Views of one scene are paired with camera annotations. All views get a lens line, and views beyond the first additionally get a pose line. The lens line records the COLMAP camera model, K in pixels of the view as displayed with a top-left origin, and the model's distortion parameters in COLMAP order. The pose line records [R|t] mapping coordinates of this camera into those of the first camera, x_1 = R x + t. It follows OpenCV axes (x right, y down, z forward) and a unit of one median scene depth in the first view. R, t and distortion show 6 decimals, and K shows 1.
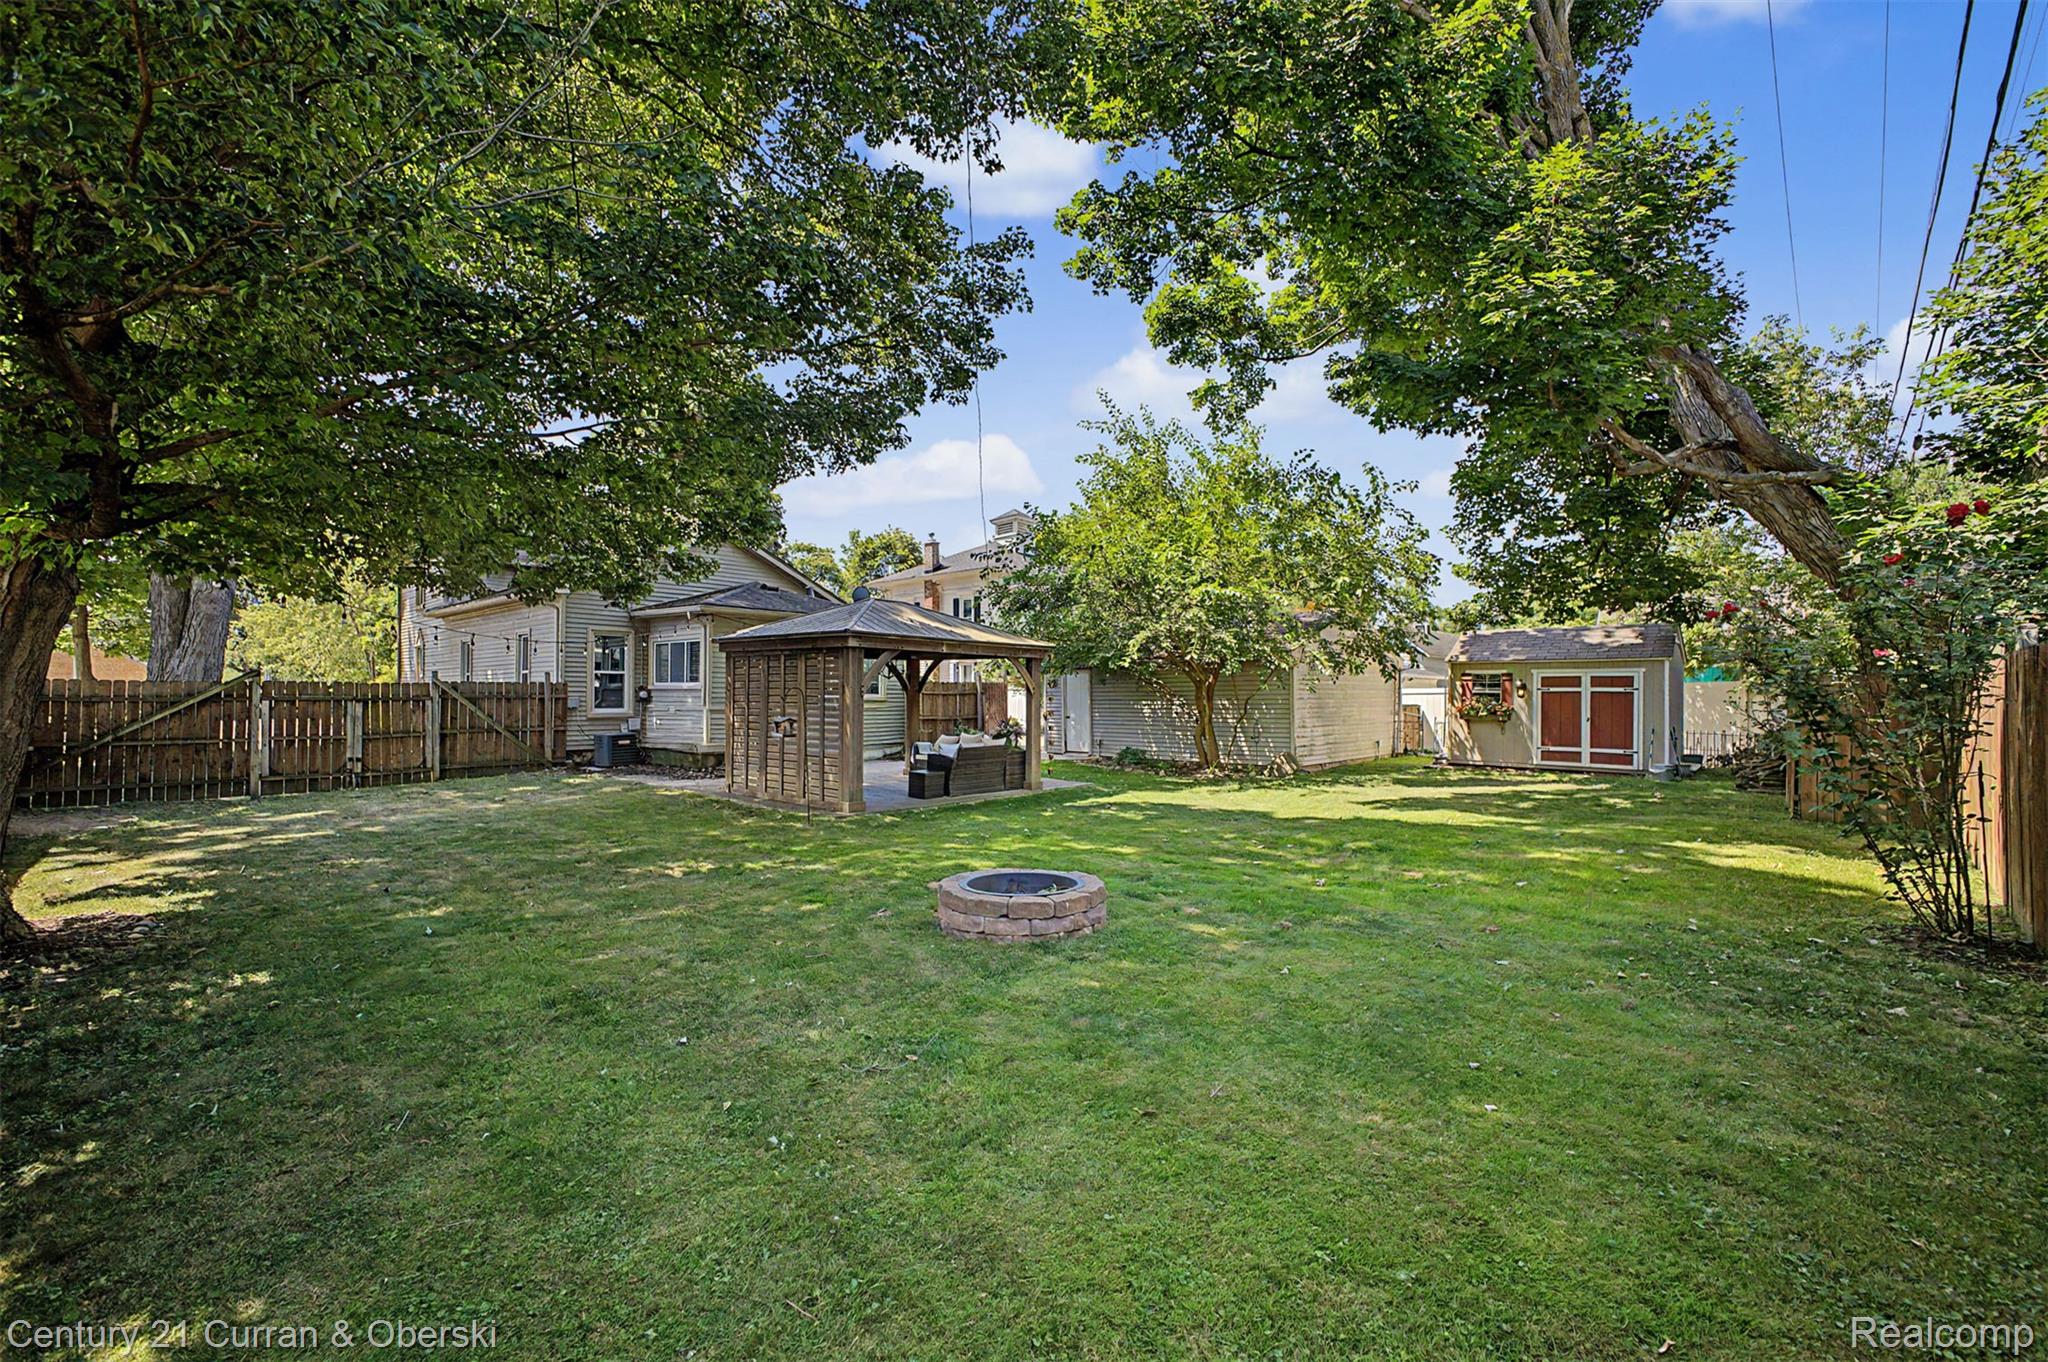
lens RADIAL K [[836.1, 0, 1013.0], [0, 836.1, 677.5], [0, 0, 1]] dist [0.006664, -0.000586]
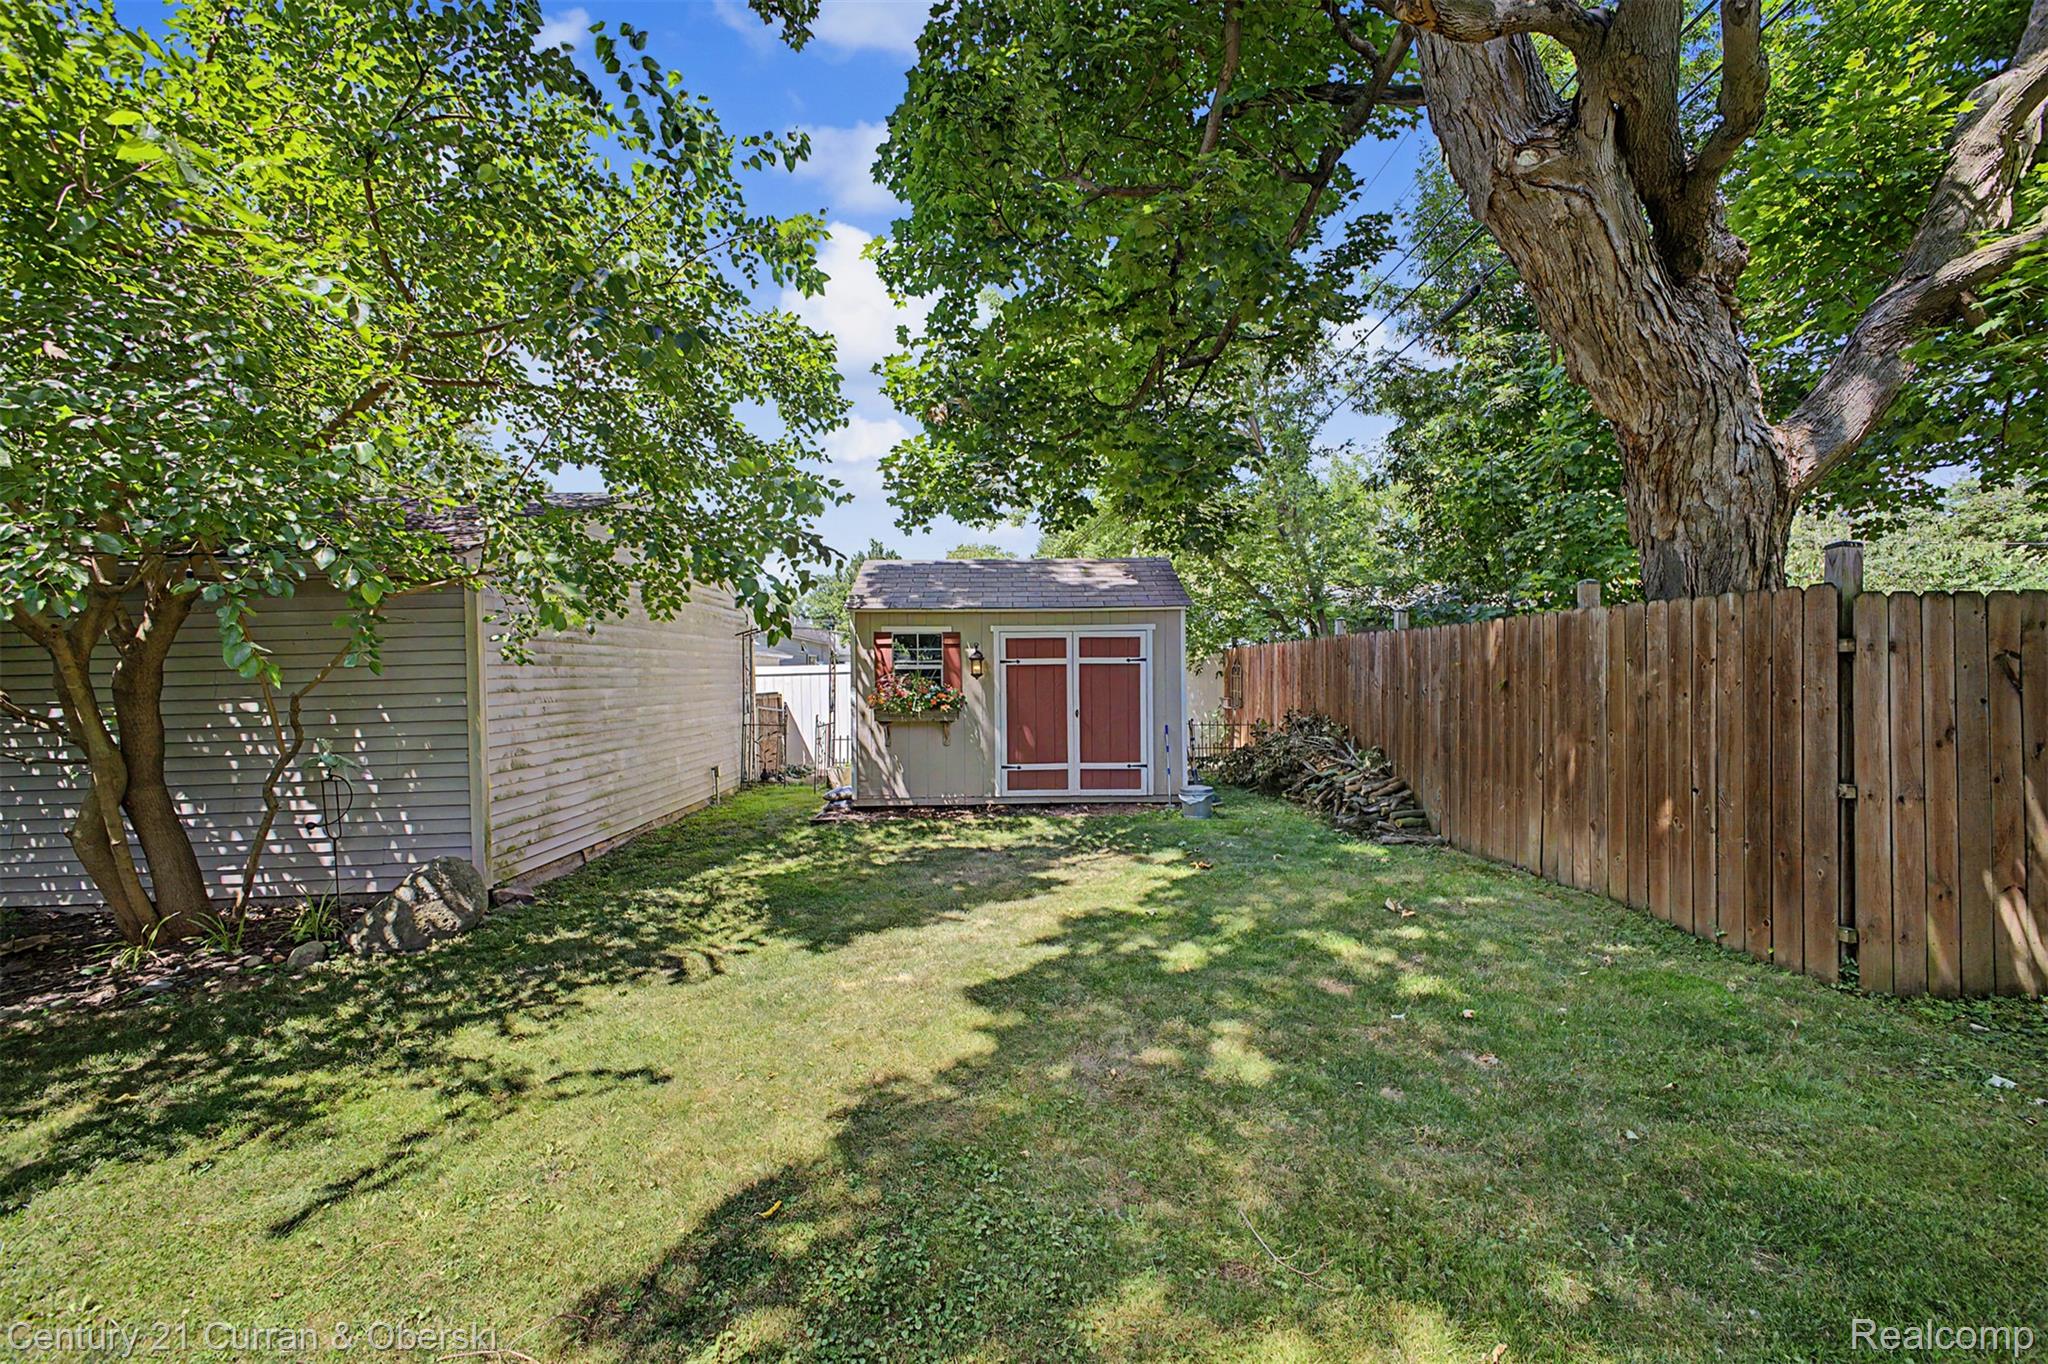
lens RADIAL K [[806.6, 0, 1025.7], [0, 806.6, 686.1], [0, 0, 1]] dist [0.014558, -0.000089]
pose [[0.705692, -0.024365, 0.708100, 0.264955], [0.004408, 0.999540, 0.030000, 0.014599], [-0.708505, -0.018050, 0.705475, 0.622037]]
